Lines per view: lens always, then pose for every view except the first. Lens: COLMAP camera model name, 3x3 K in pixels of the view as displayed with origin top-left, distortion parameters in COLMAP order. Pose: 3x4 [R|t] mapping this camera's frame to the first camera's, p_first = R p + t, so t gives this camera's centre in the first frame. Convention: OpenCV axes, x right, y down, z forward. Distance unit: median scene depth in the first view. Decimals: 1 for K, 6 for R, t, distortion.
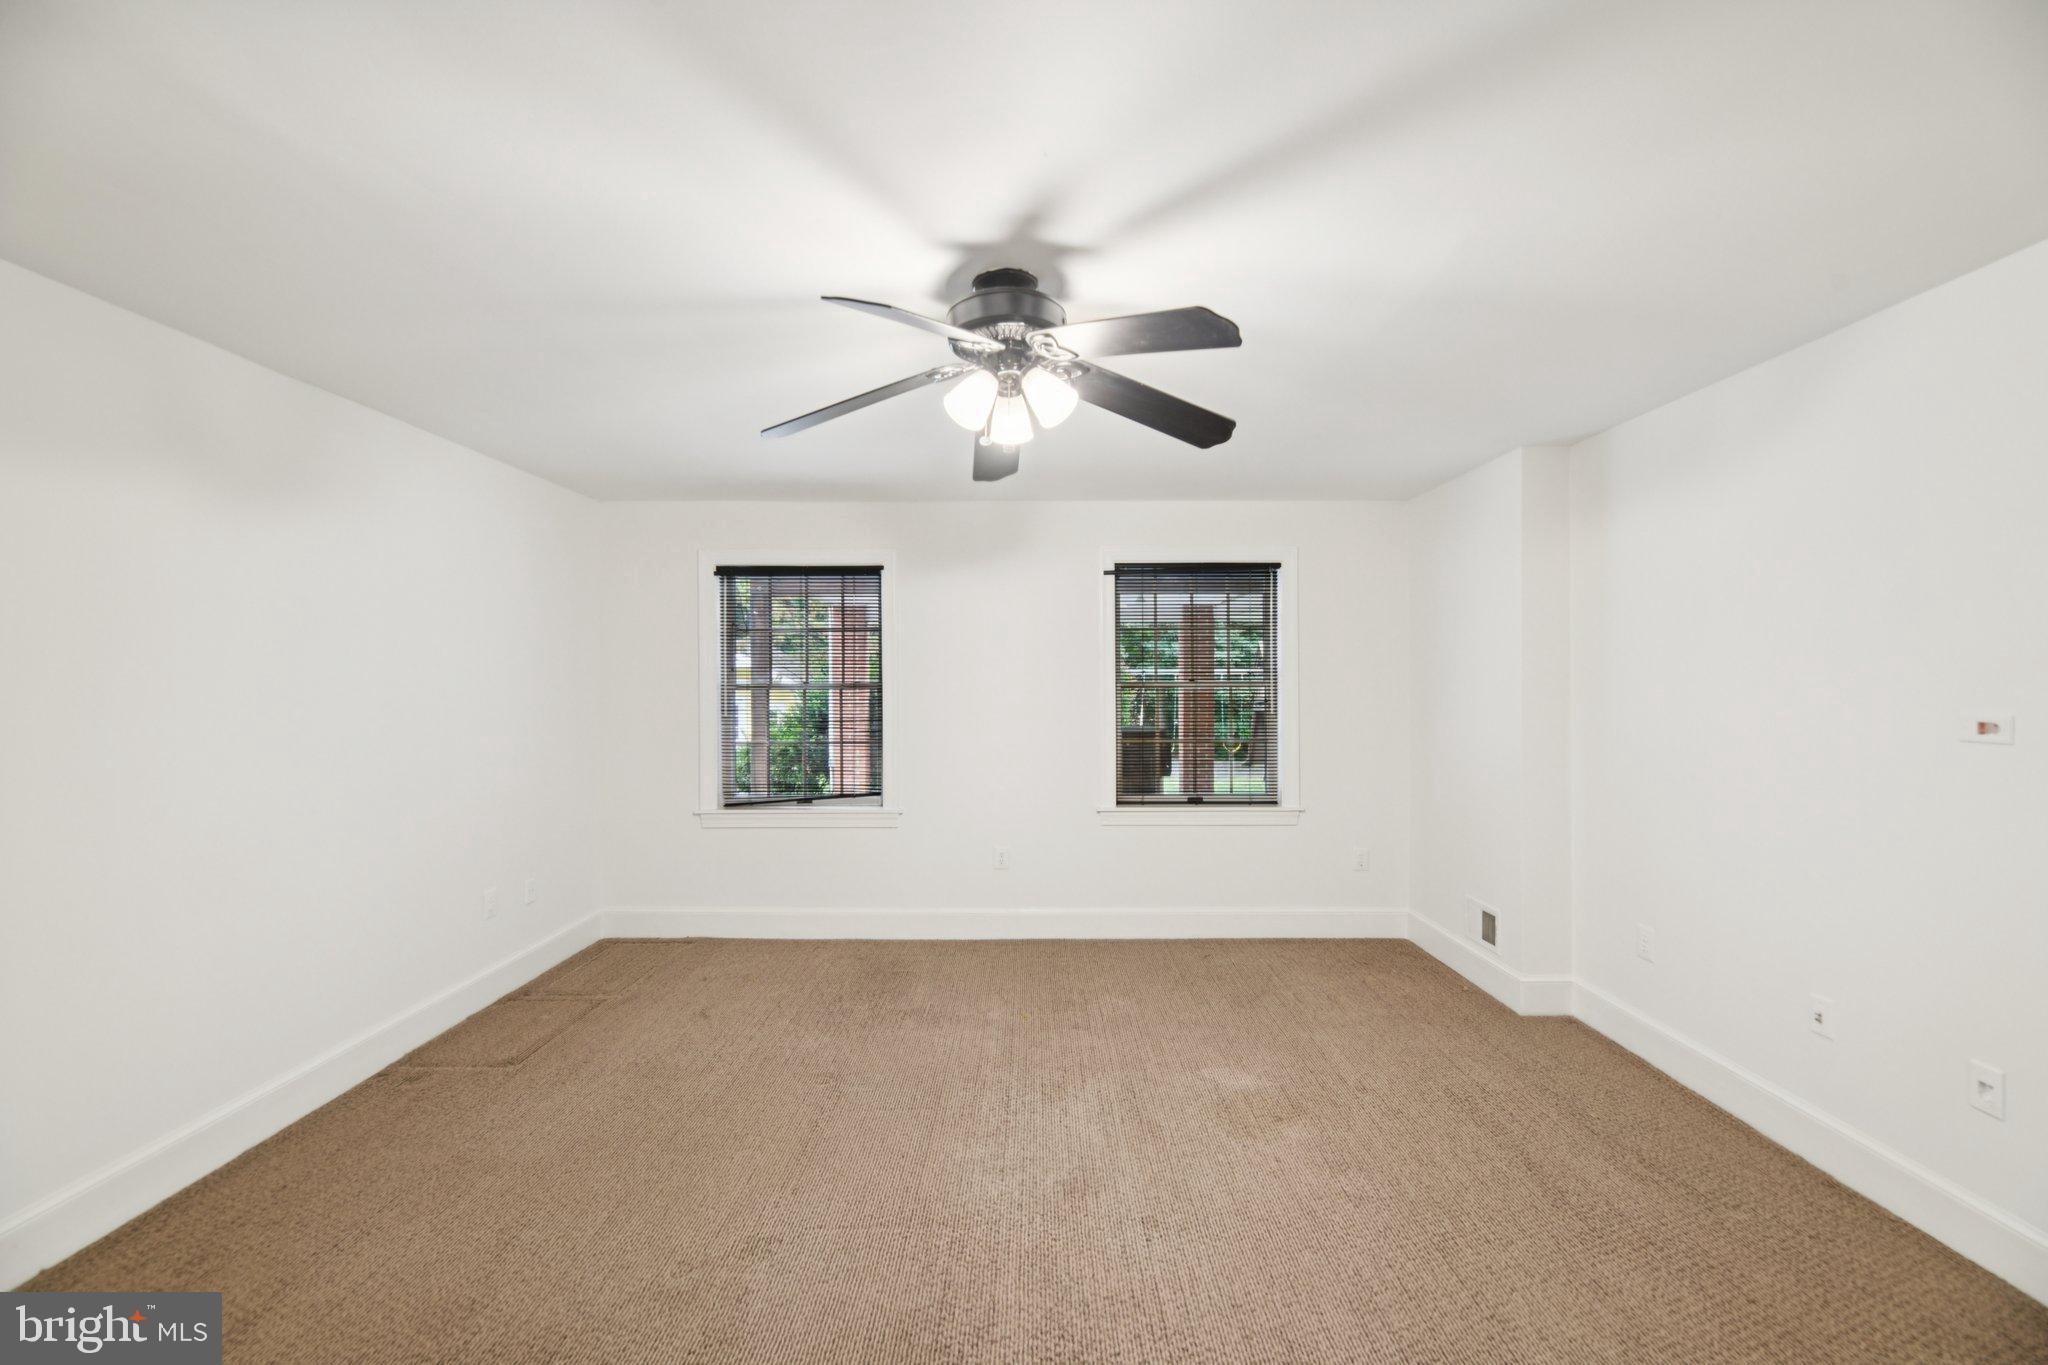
lens RADIAL K [[844.3, 0, 1016.9], [0, 844.3, 680.4], [0, 0, 1]] dist [-0.001163, -0.002839]
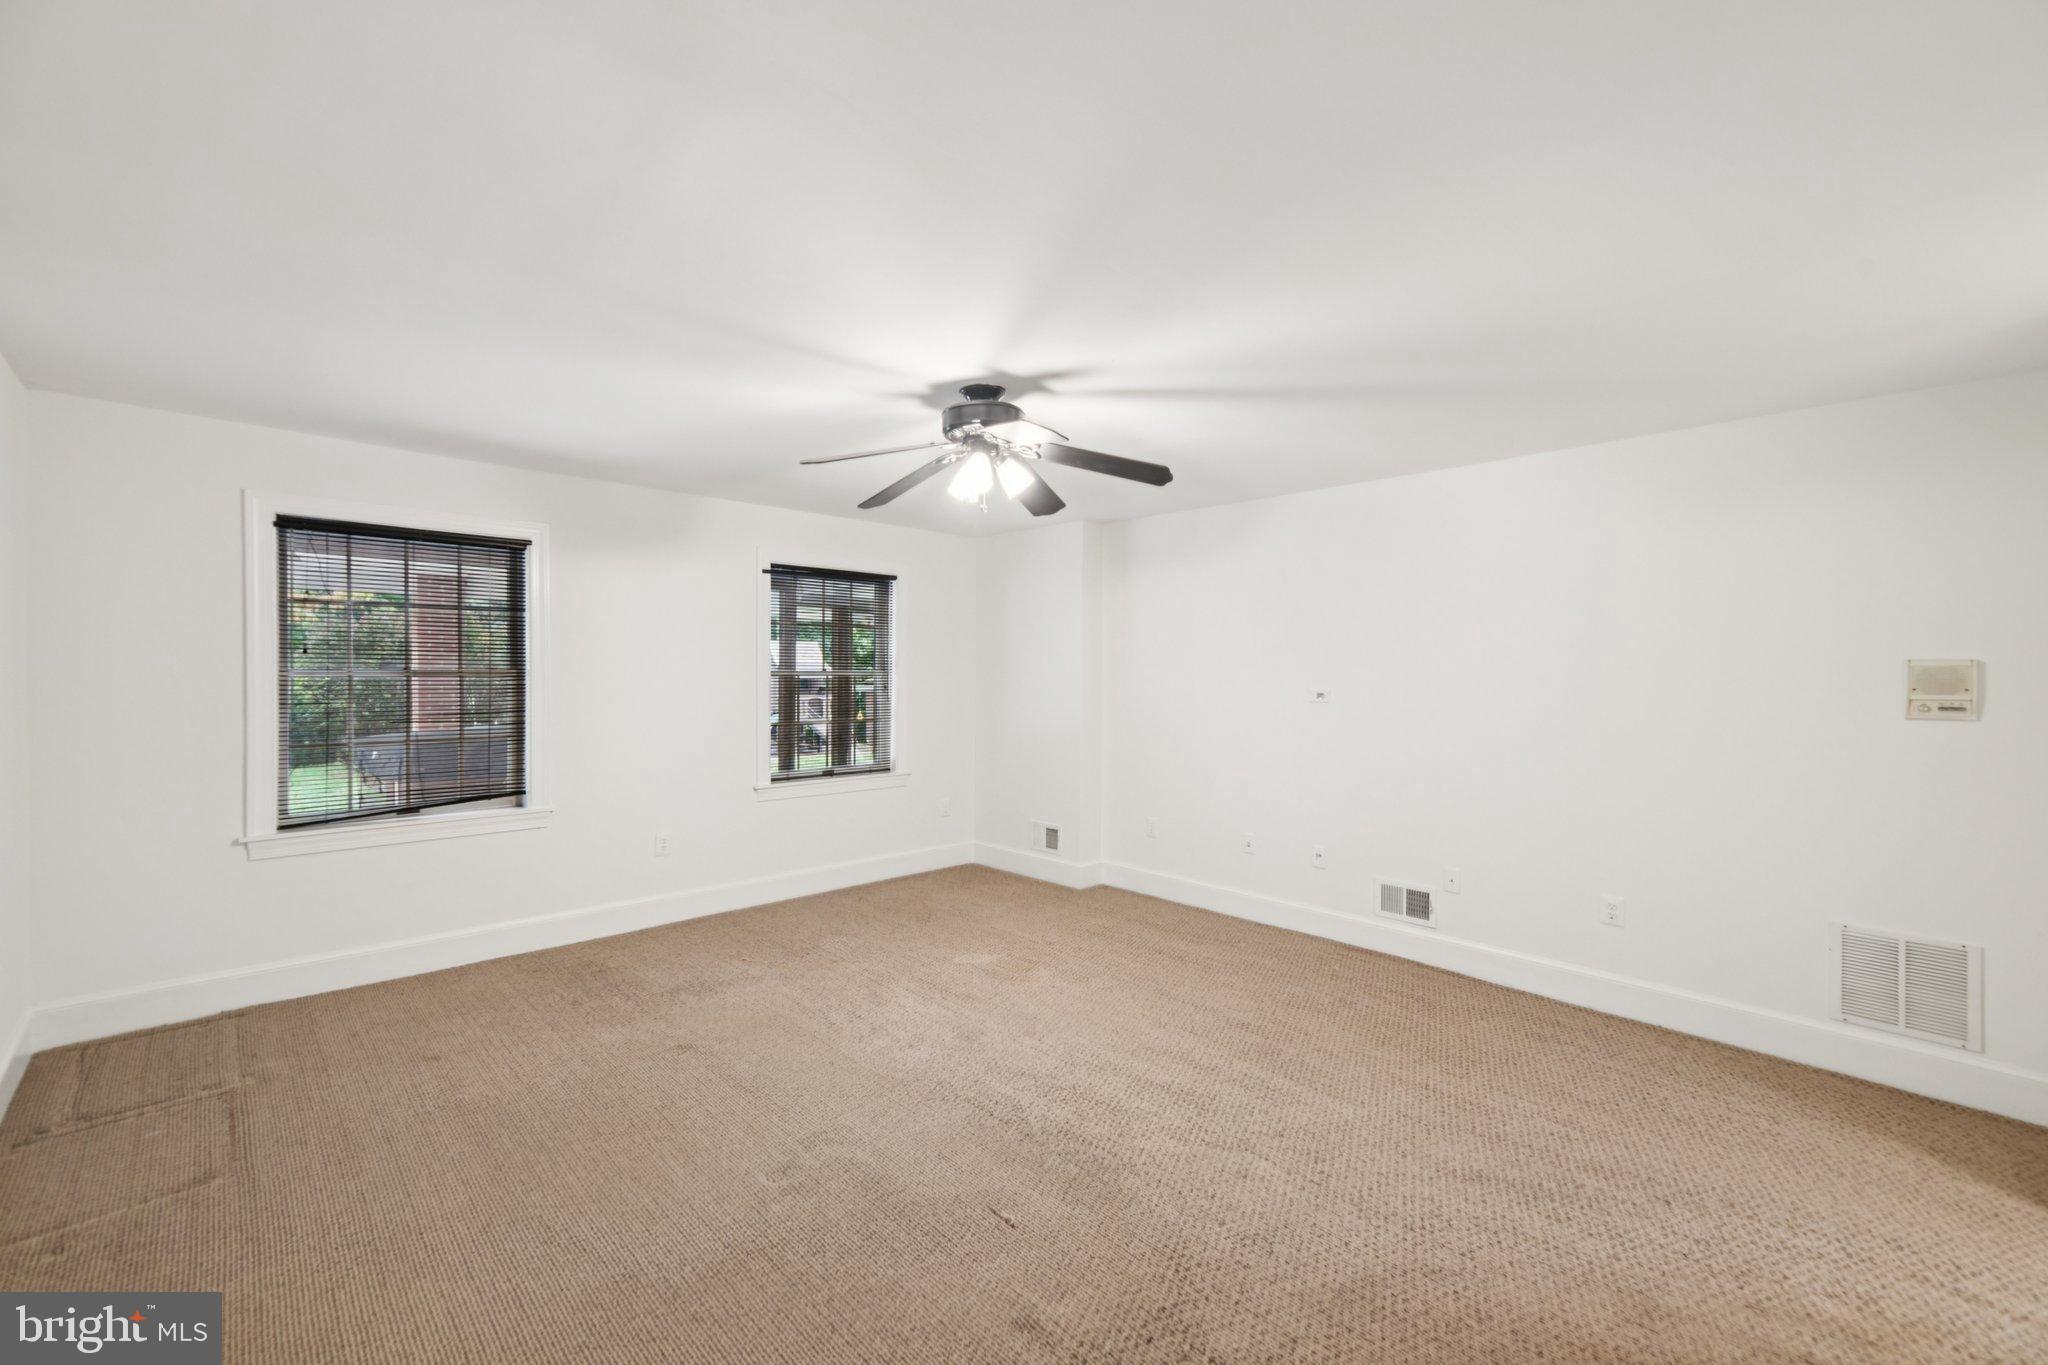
lens RADIAL K [[844.3, 0, 1038.7], [0, 844.3, 684.4], [0, 0, 1]] dist [-0.001163, -0.002839]
pose [[0.708317, -0.003242, 0.705887, -0.418583], [-0.008636, 0.999875, 0.013259, 0.001713], [-0.705842, -0.015488, 0.708200, -0.027750]]
